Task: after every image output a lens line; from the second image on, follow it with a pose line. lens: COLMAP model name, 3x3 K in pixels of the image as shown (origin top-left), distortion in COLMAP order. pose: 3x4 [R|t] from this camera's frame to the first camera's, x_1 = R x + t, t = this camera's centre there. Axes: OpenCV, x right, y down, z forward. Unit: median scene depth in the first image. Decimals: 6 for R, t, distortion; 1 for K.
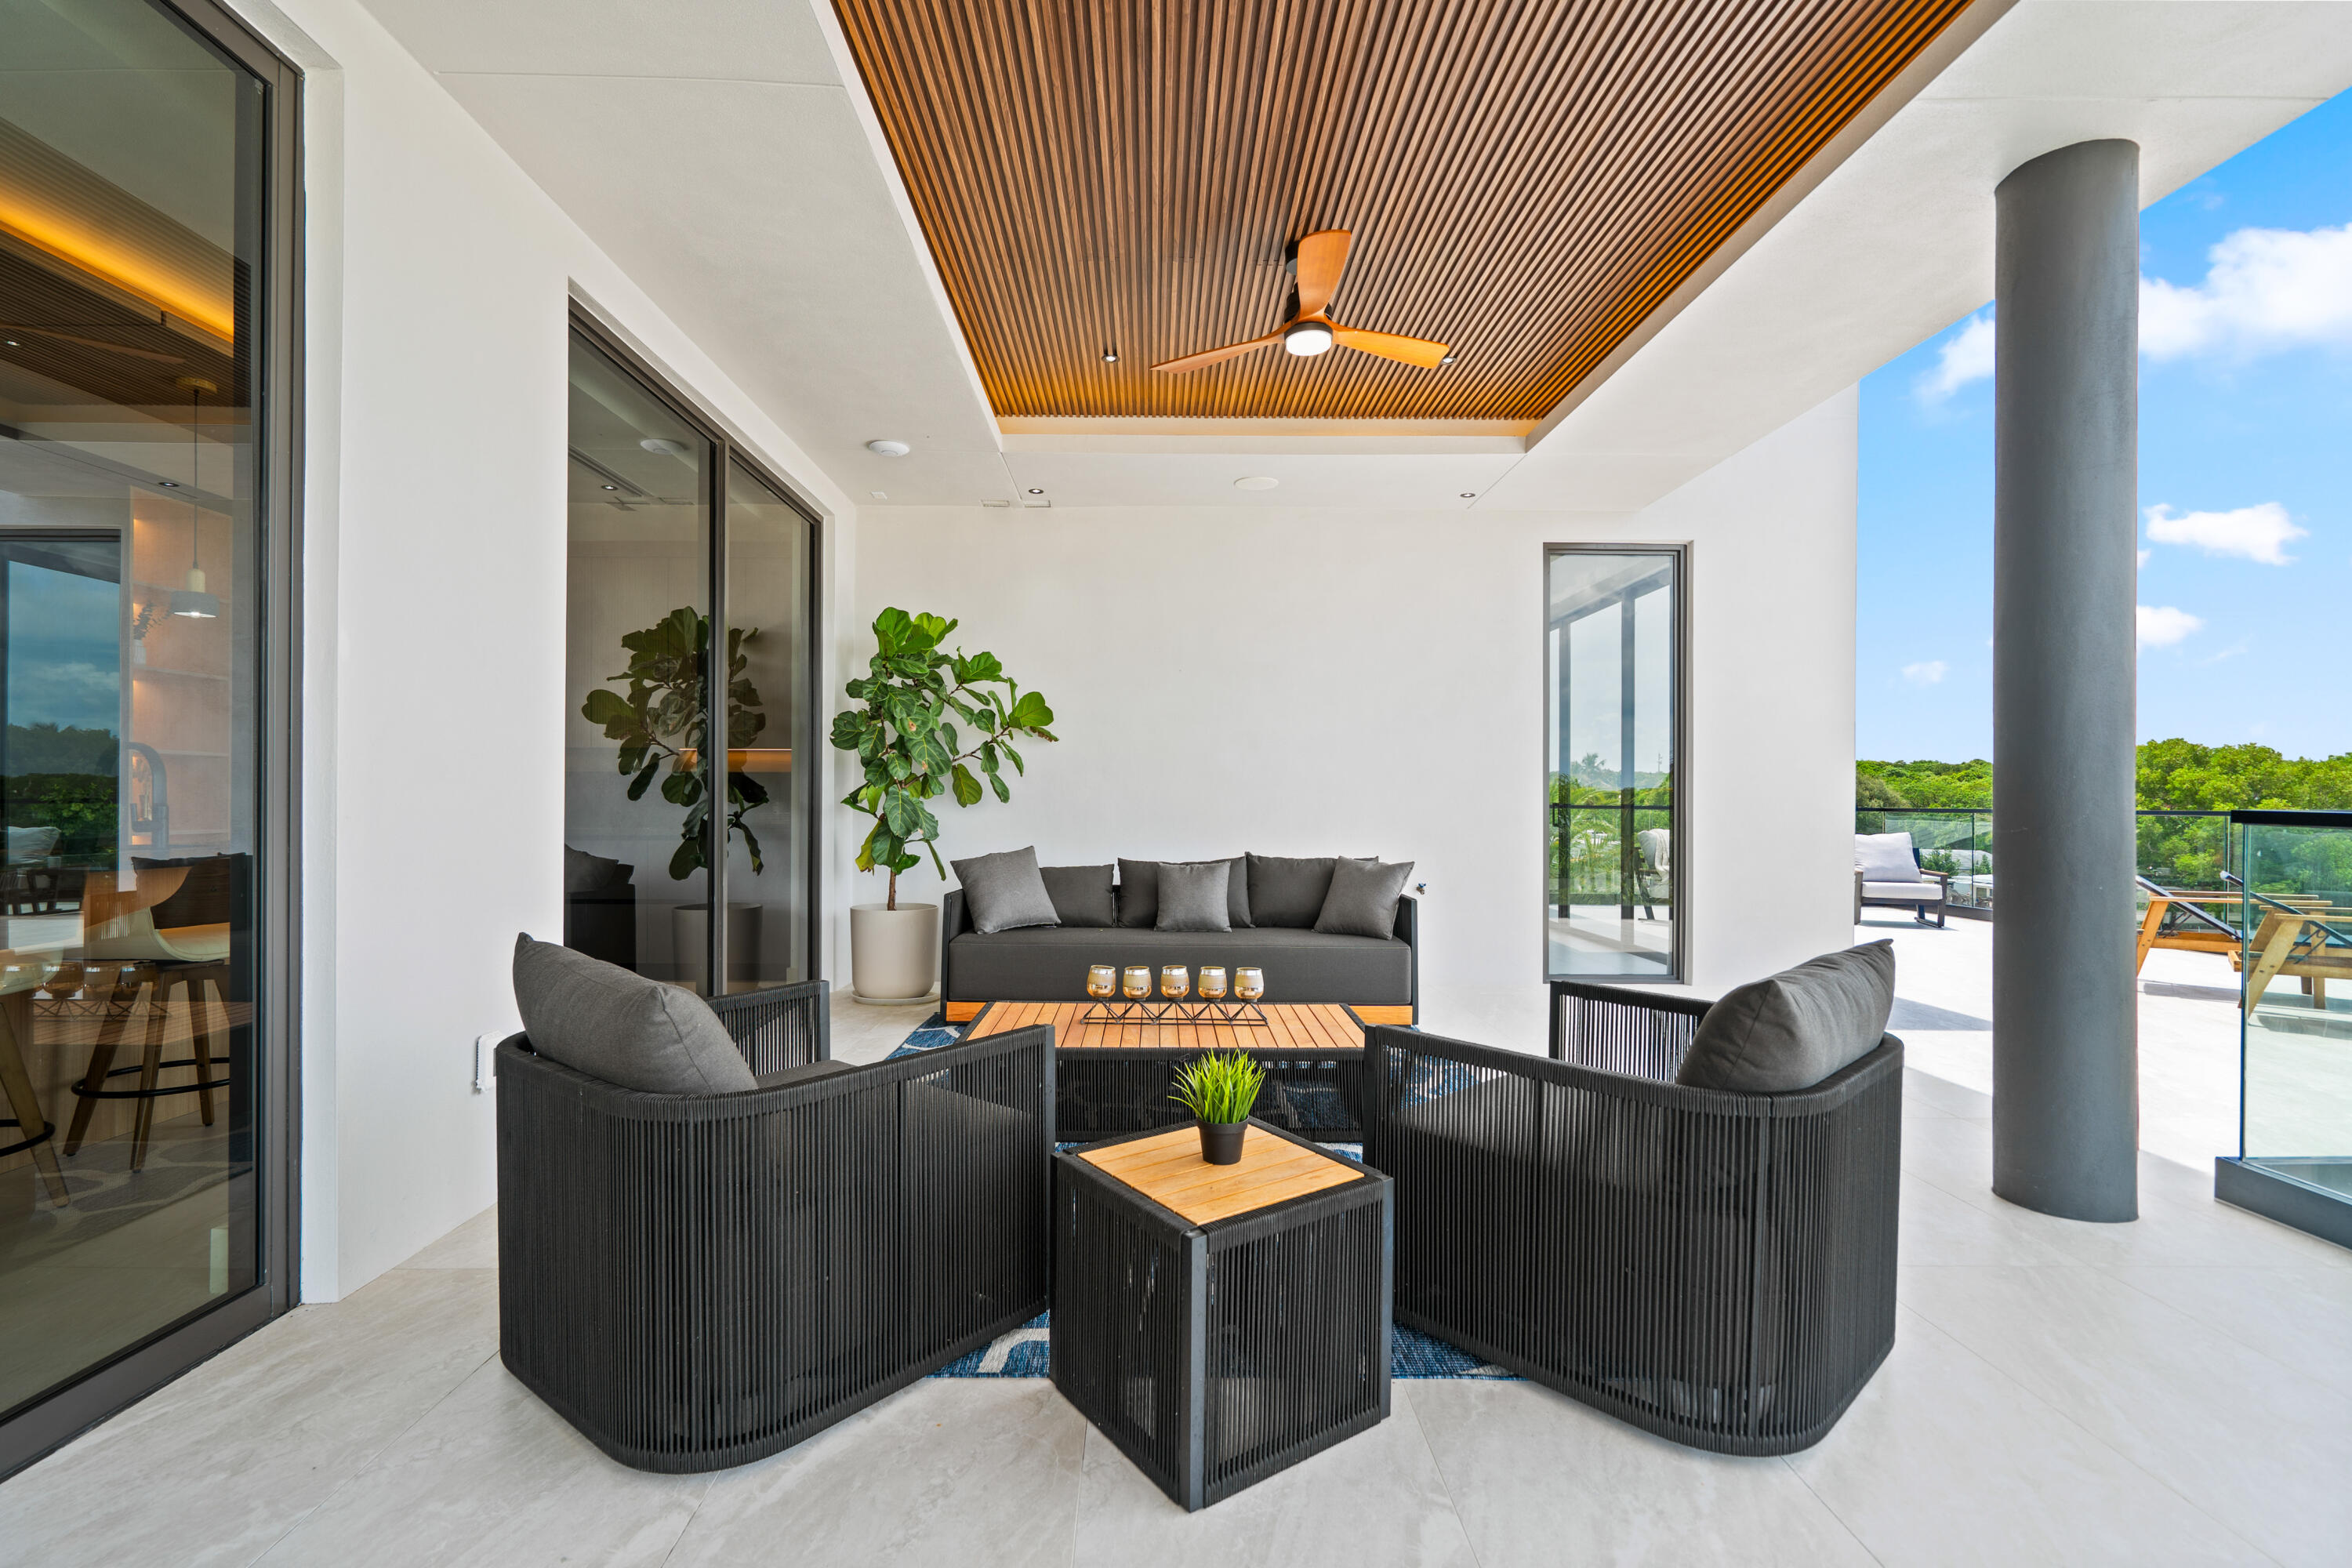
lens RADIAL K [[1078.0, 0, 1169.7], [0, 1078.0, 801.8], [0, 0, 1]] dist [-0.002259, 0.000551]
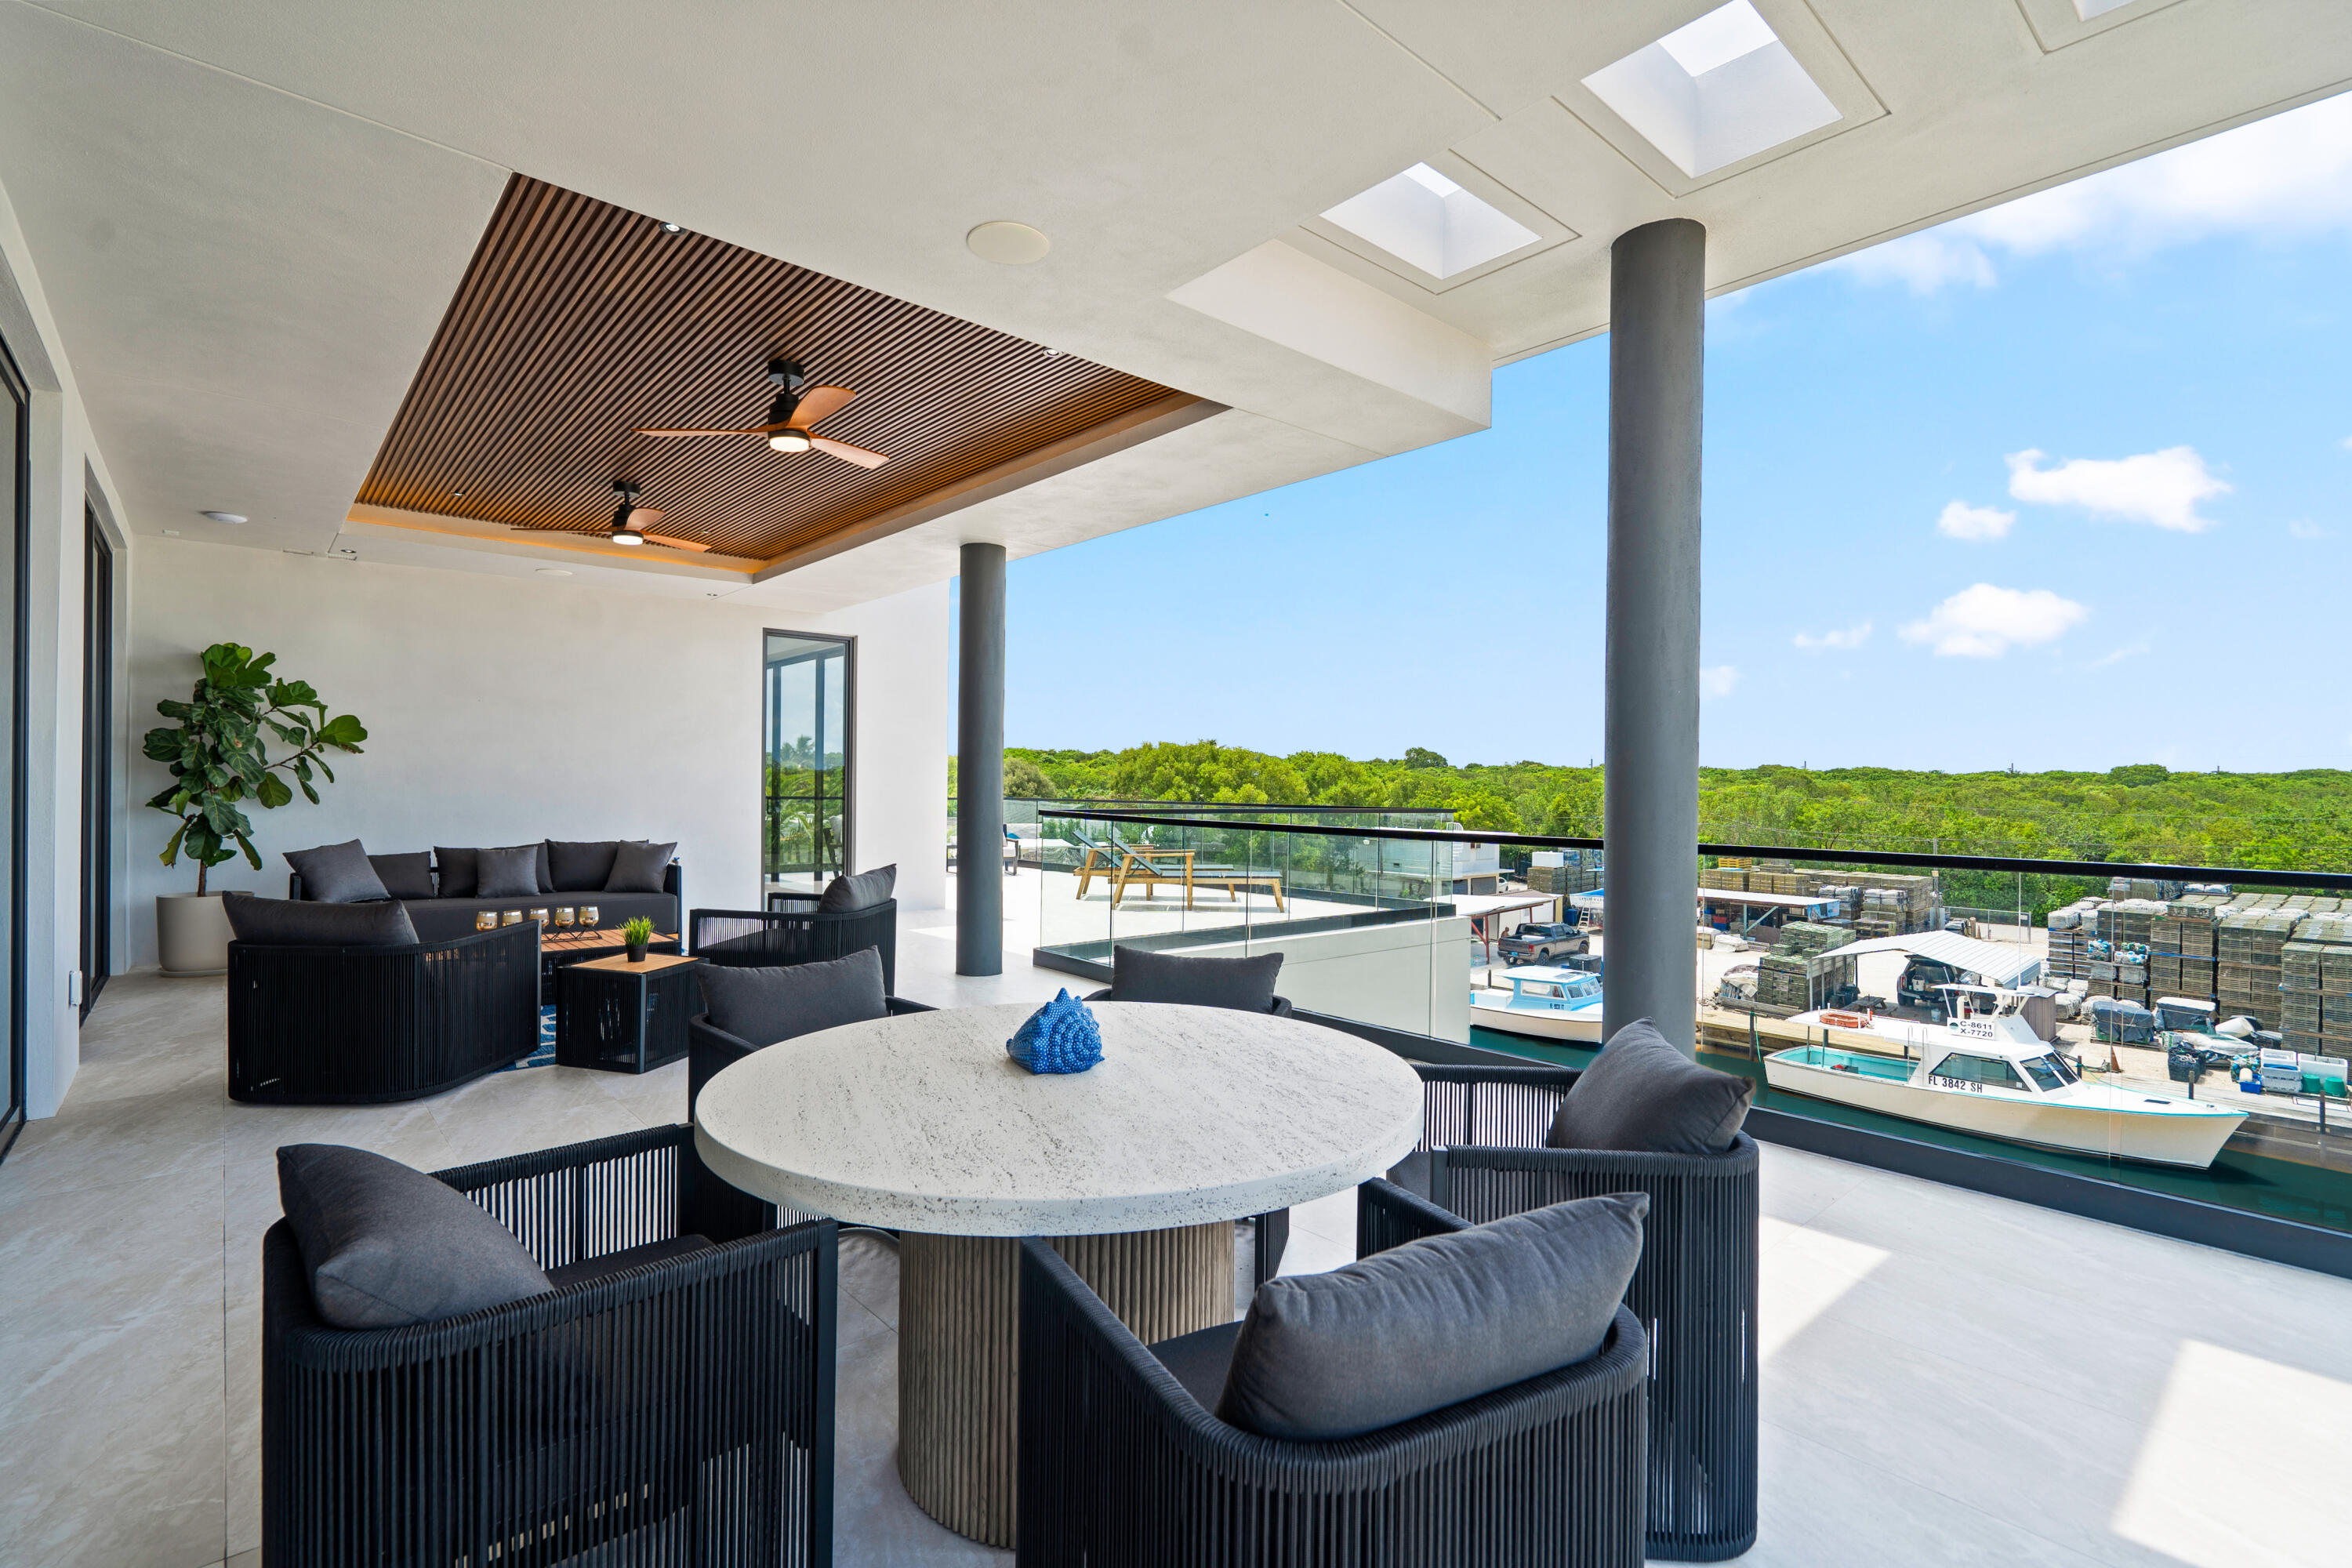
lens RADIAL K [[1083.8, 0, 1176.0], [0, 1083.8, 784.0], [0, 0, 1]] dist [-0.001503, 0.000241]
pose [[0.762150, 0.003745, 0.647389, -0.212004], [-0.005828, 0.999982, 0.001076, -0.030005], [-0.647374, -0.004593, 0.762159, -0.581864]]
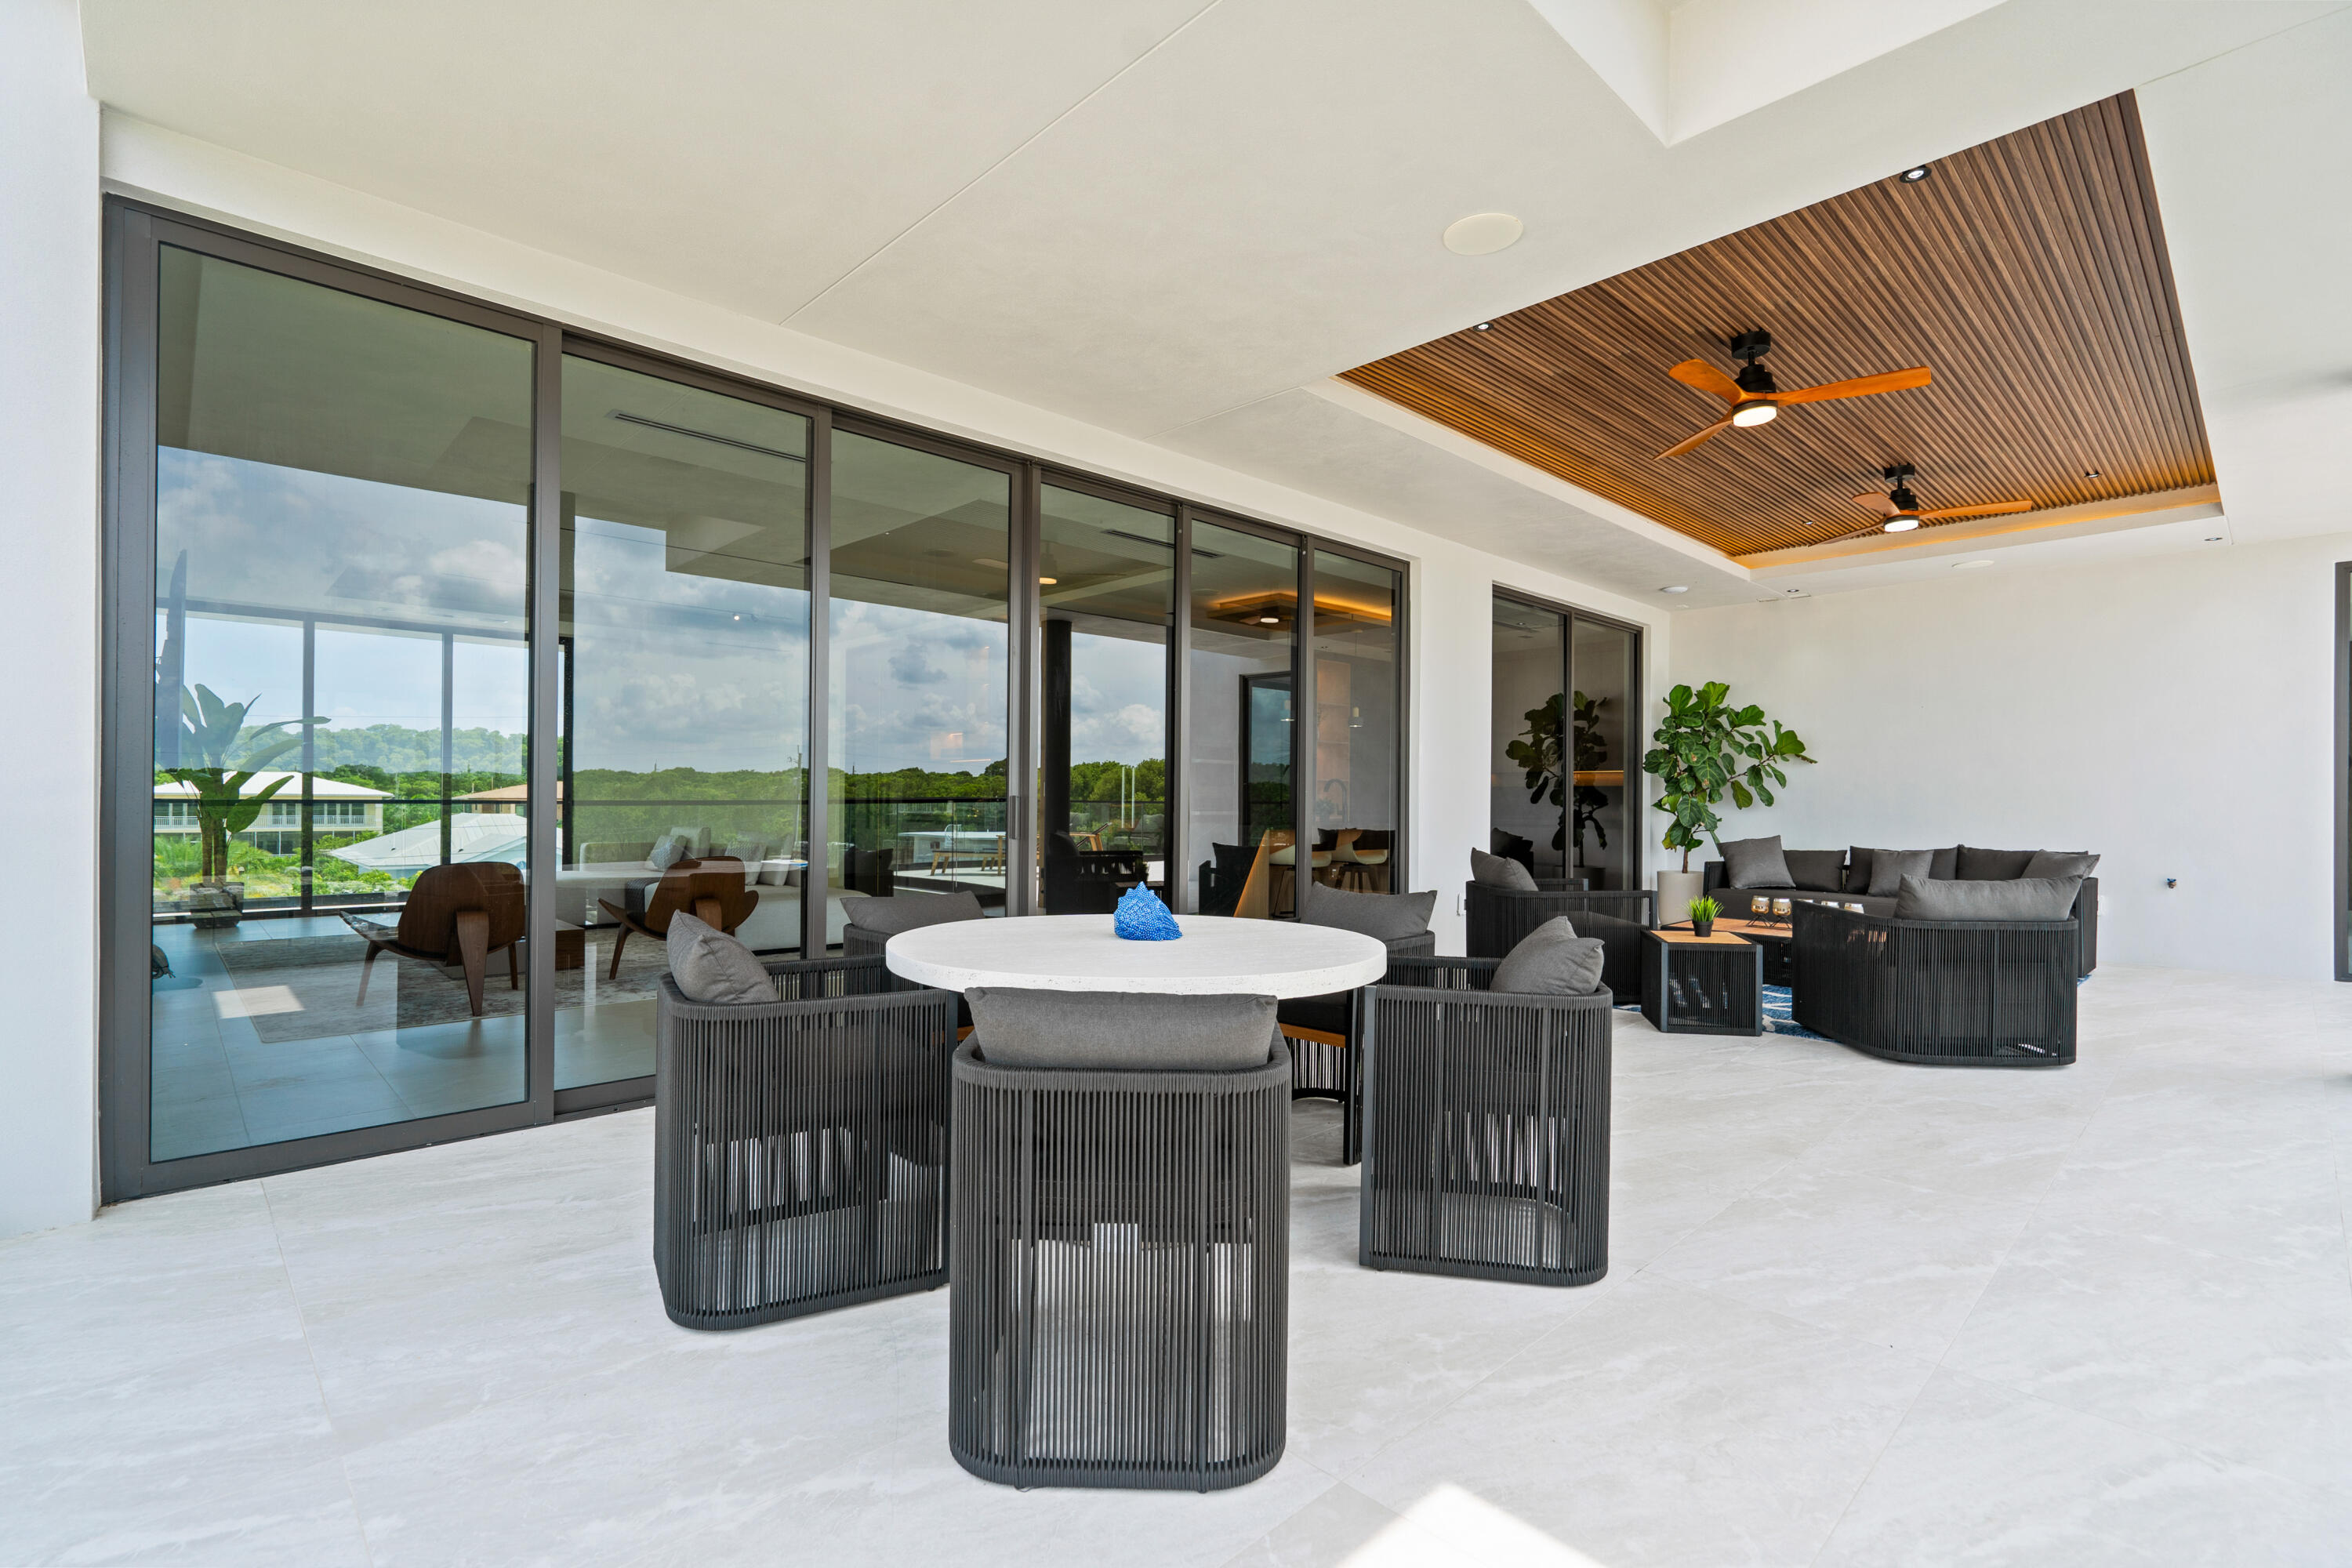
lens RADIAL K [[1078.0, 0, 1169.7], [0, 1078.0, 801.8], [0, 0, 1]] dist [-0.002259, 0.000551]
pose [[0.681782, 0.002320, -0.731552, 0.377369], [-0.002882, 0.999996, 0.000485, -0.003574], [0.731550, 0.001777, 0.681786, -0.618642]]
